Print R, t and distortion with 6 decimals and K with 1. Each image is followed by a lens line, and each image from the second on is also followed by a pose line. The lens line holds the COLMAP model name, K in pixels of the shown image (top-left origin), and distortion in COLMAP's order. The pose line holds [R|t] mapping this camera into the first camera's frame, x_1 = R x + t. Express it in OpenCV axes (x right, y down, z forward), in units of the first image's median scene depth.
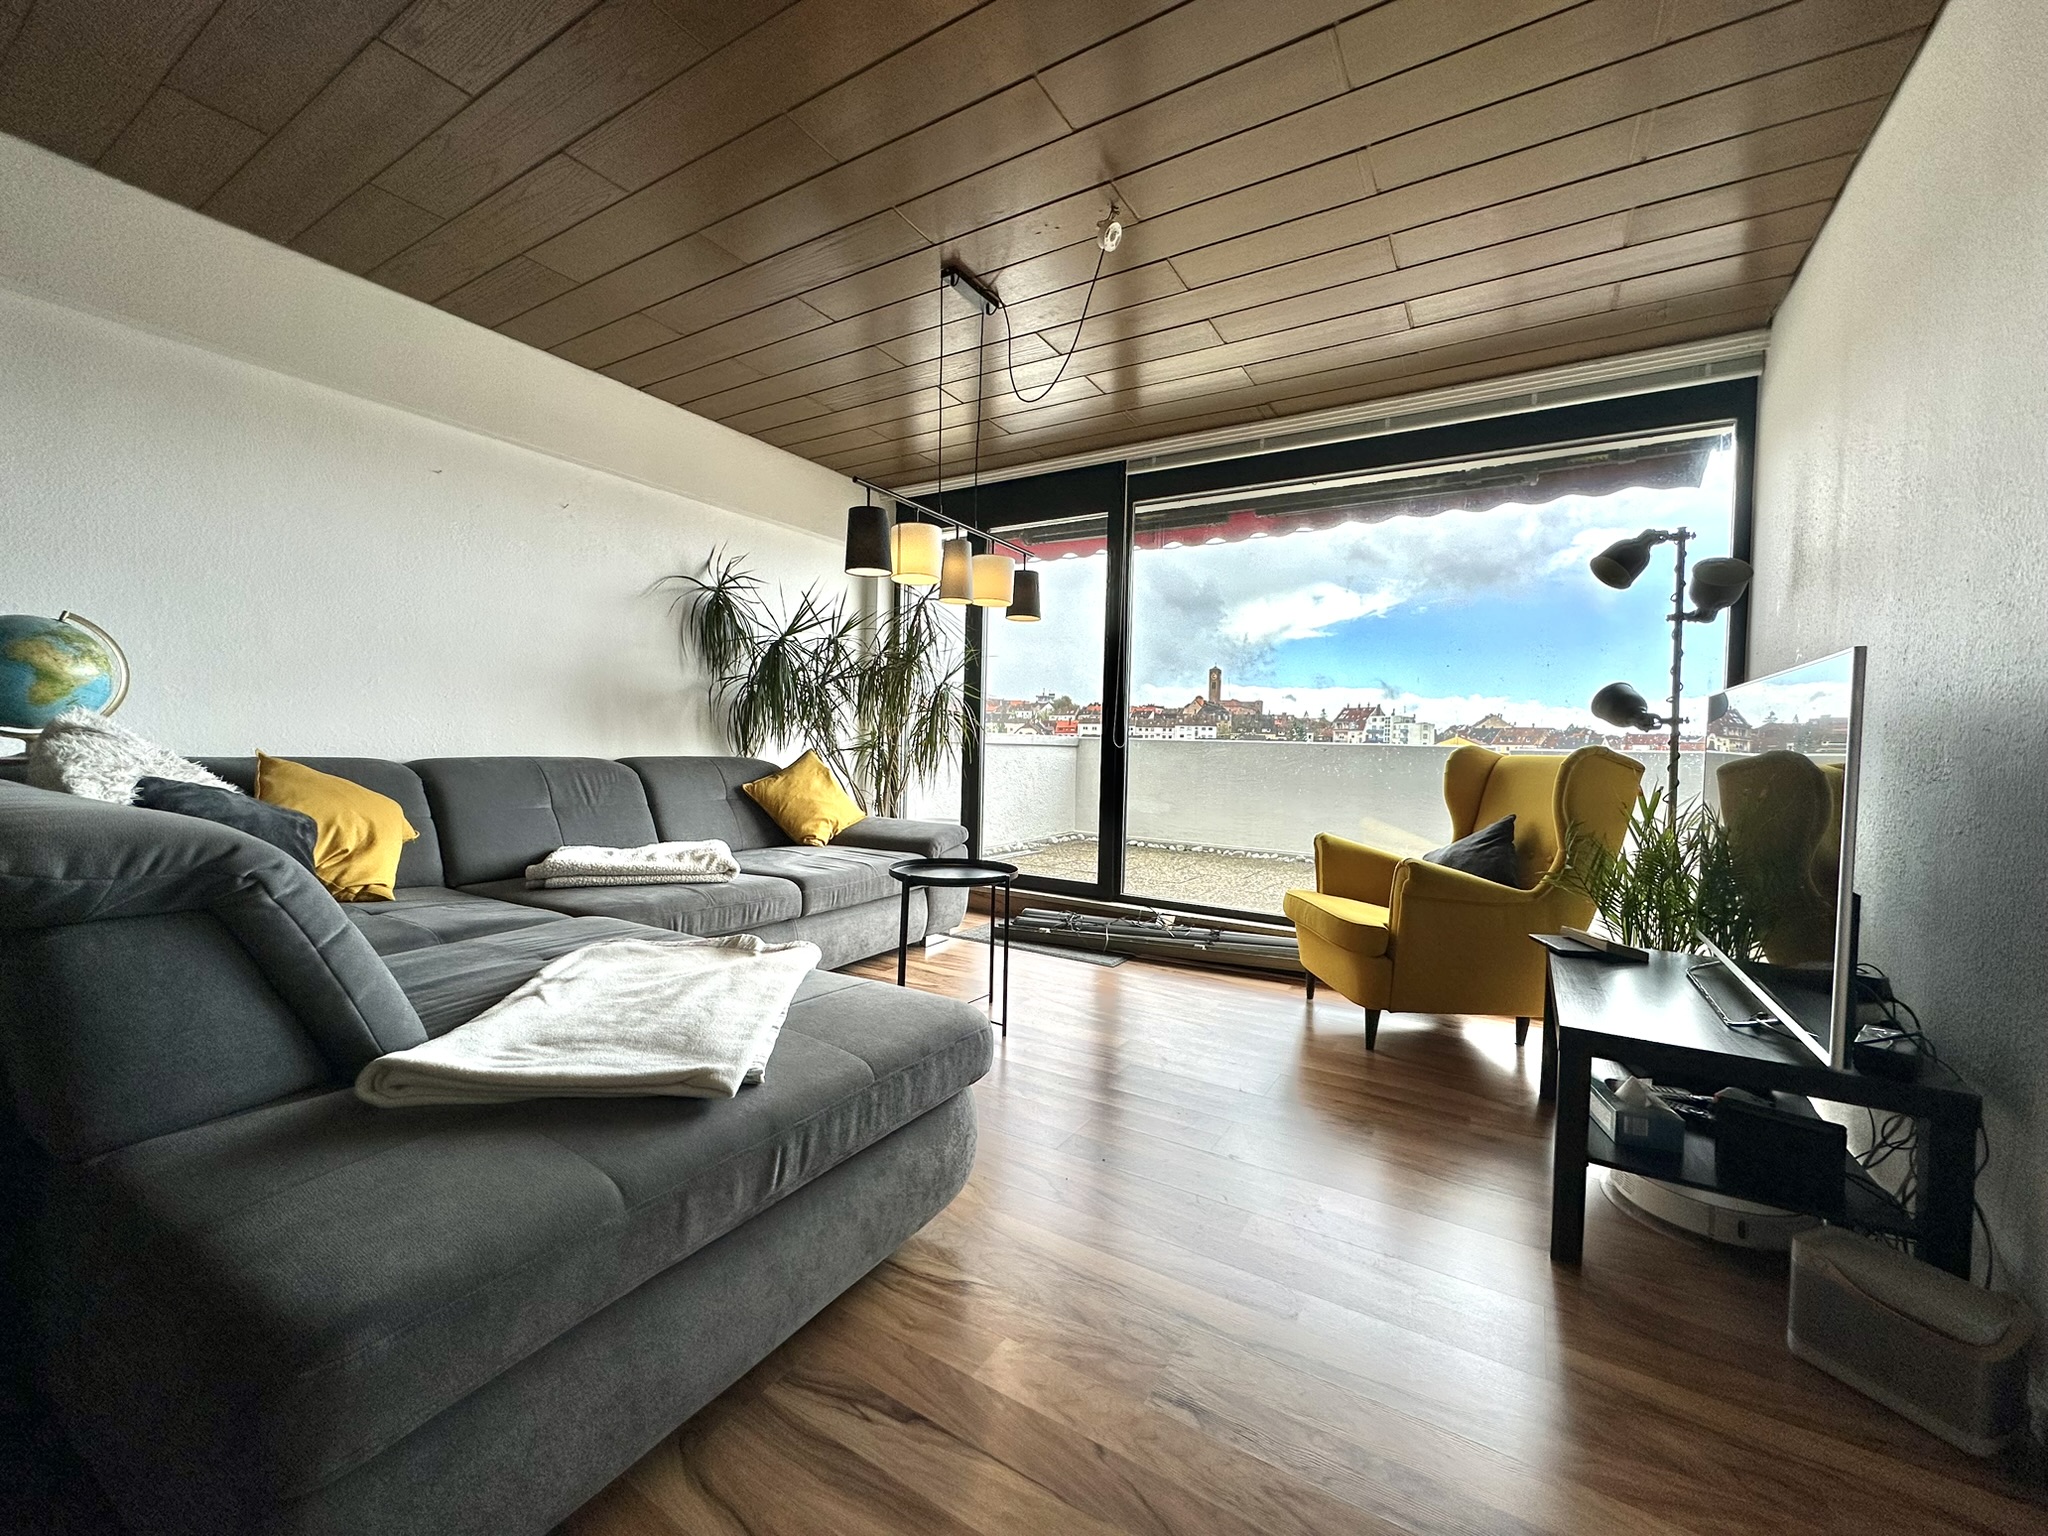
lens RADIAL K [[817.7, 0, 1013.9], [0, 817.7, 772.0], [0, 0, 1]] dist [-0.002258, -0.000166]
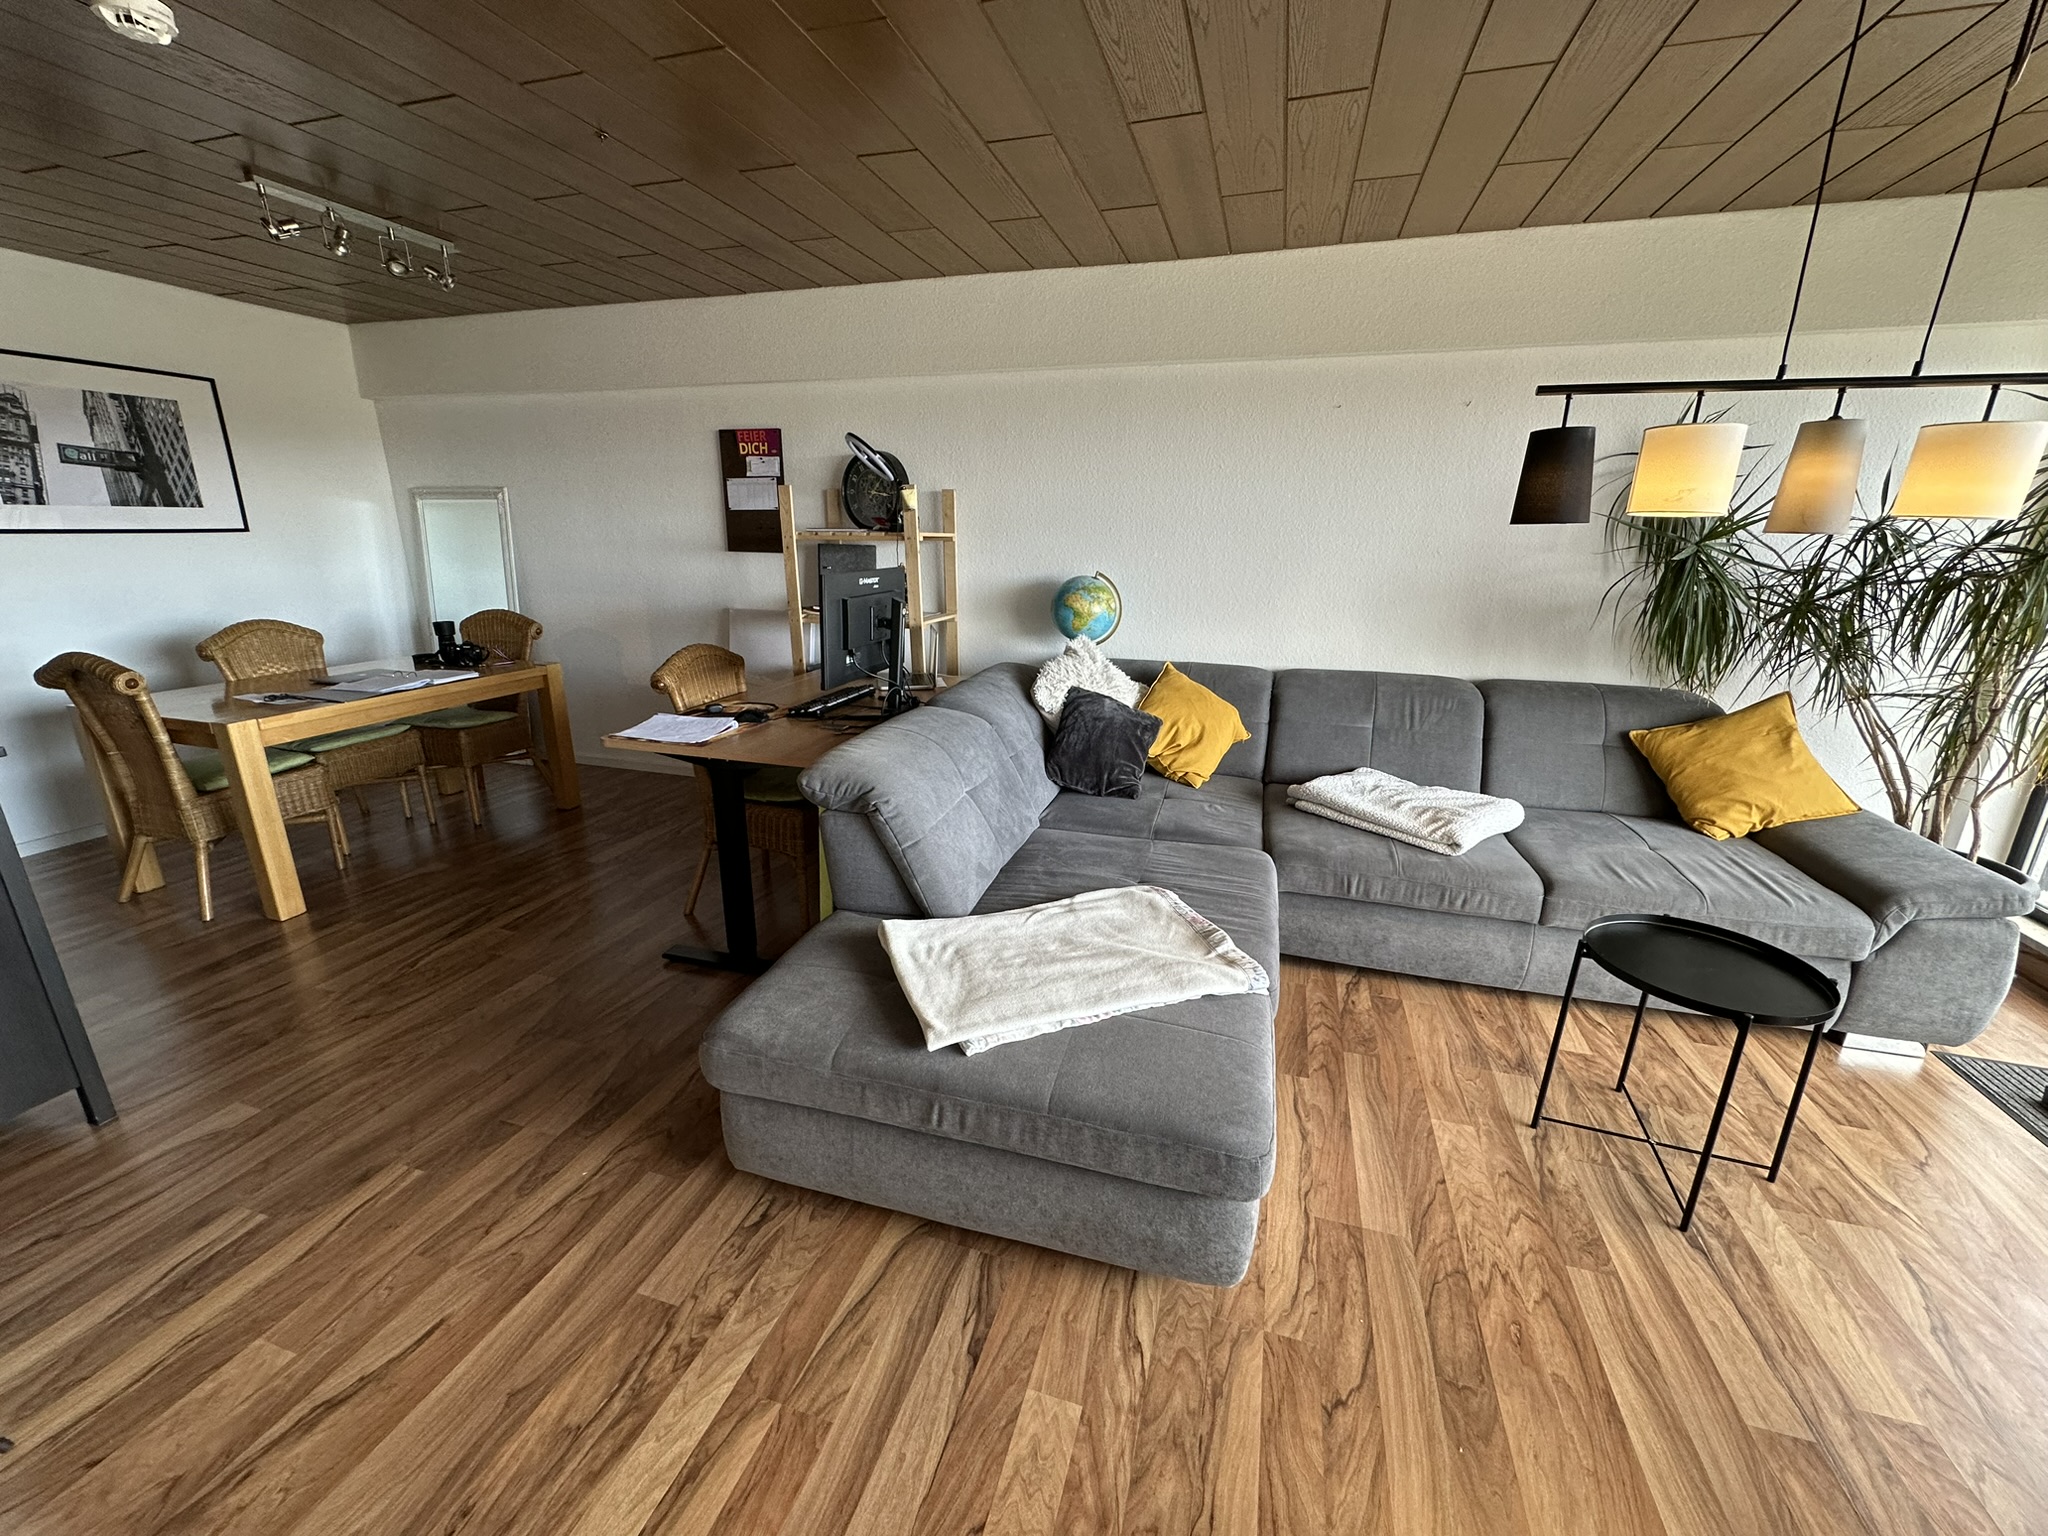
lens RADIAL K [[817.7, 0, 1024.9], [0, 817.7, 767.3], [0, 0, 1]] dist [-0.002258, -0.000166]
pose [[0.252094, 0.250668, -0.934673, 0.635346], [-0.034269, 0.967575, 0.250249, -0.308049], [0.967096, -0.031055, 0.252510, 0.585564]]
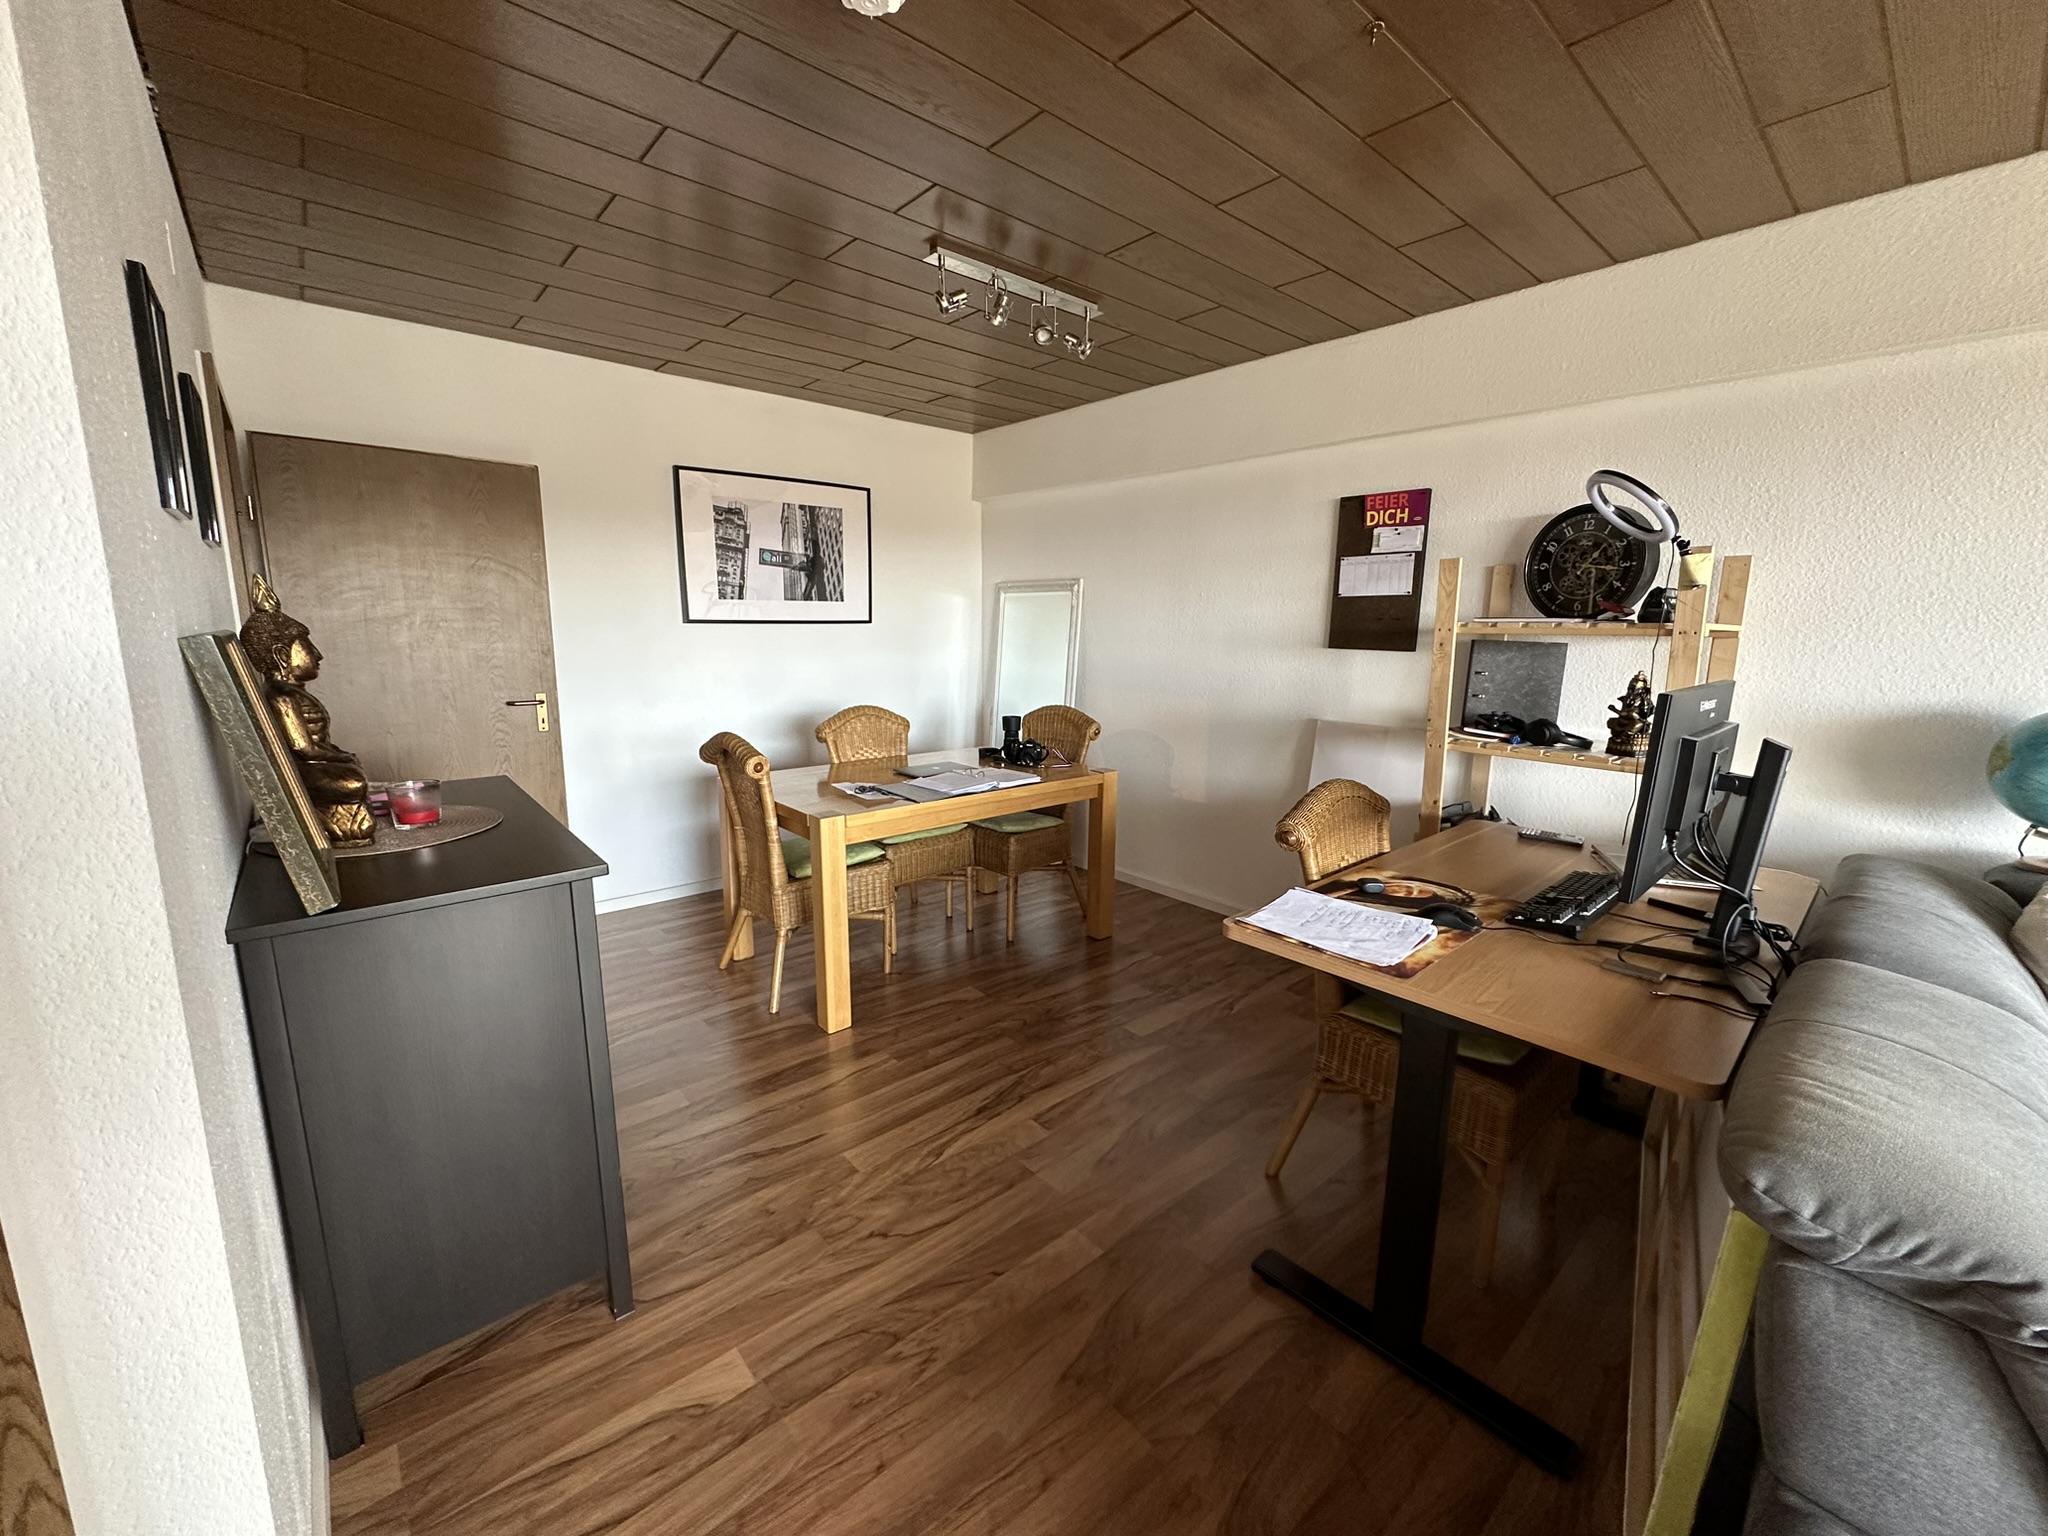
lens RADIAL K [[817.7, 0, 1022.4], [0, 817.7, 766.7], [0, 0, 1]] dist [-0.002258, -0.000166]
pose [[-0.299464, 0.139559, -0.943846, -0.056037], [-0.047823, 0.985805, 0.160936, -0.288878], [0.952908, 0.093332, -0.288539, 0.217543]]
